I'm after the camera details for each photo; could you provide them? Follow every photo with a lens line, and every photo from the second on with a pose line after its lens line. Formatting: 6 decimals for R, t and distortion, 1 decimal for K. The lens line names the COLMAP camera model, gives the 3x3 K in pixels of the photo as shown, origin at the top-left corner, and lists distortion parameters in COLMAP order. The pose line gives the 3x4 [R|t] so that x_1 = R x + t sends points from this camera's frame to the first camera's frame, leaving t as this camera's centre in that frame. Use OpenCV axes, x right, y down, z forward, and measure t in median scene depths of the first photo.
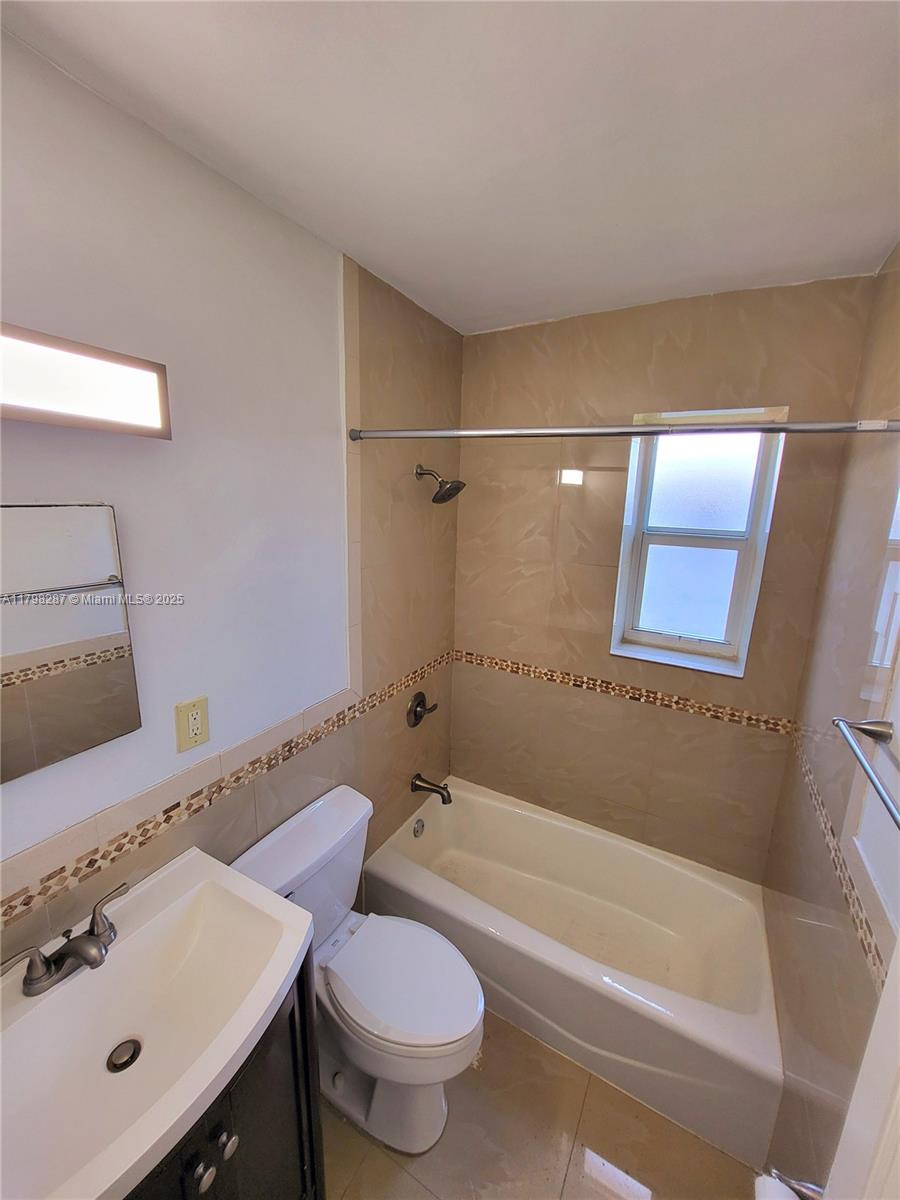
lens RADIAL K [[471.6, 0, 448.9], [0, 471.6, 597.8], [0, 0, 1]] dist [0.001972, -0.000137]
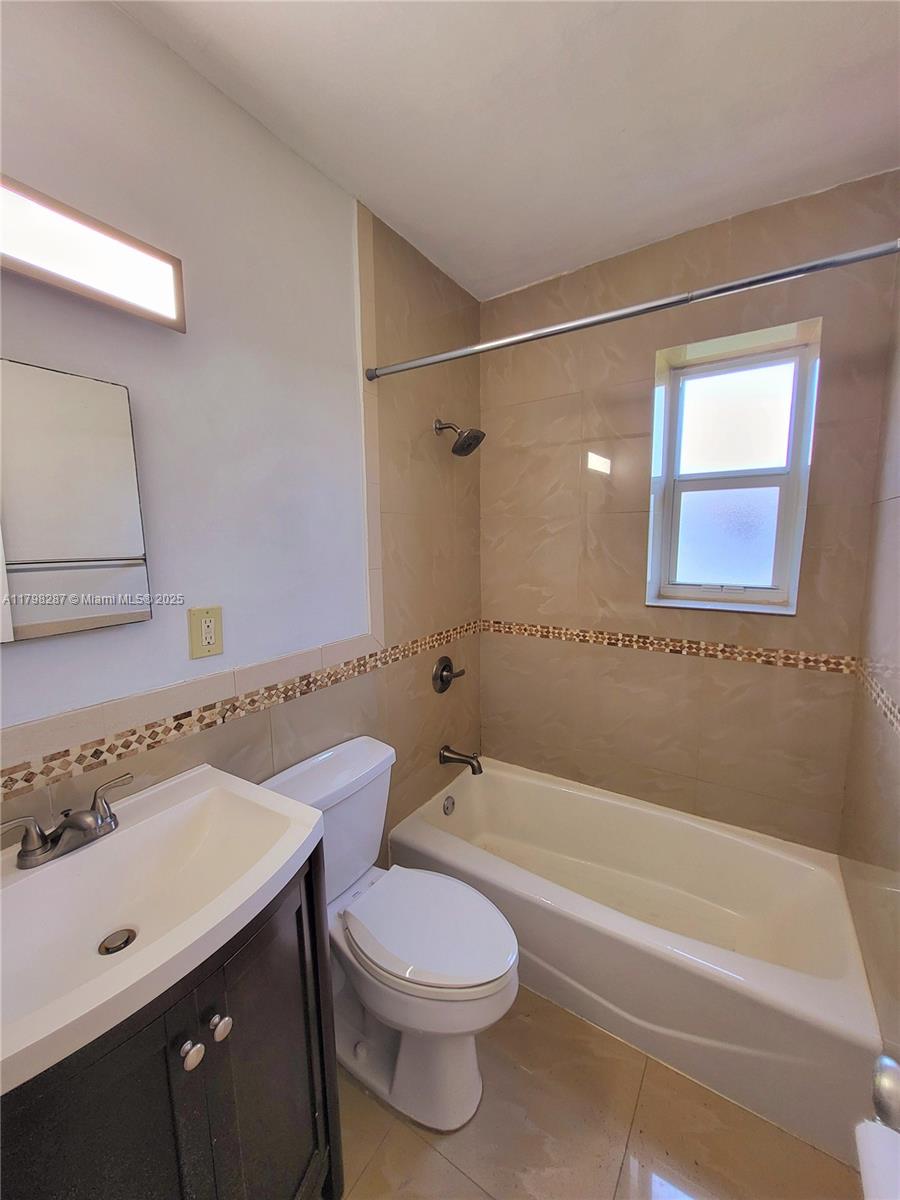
lens RADIAL K [[471.6, 0, 449.6], [0, 471.6, 602.0], [0, 0, 1]] dist [0.001972, -0.000137]
pose [[0.997045, -0.030283, -0.070605, 0.025158], [0.024649, 0.996542, -0.079349, 0.236507], [0.072764, 0.077374, 0.994343, 0.048512]]
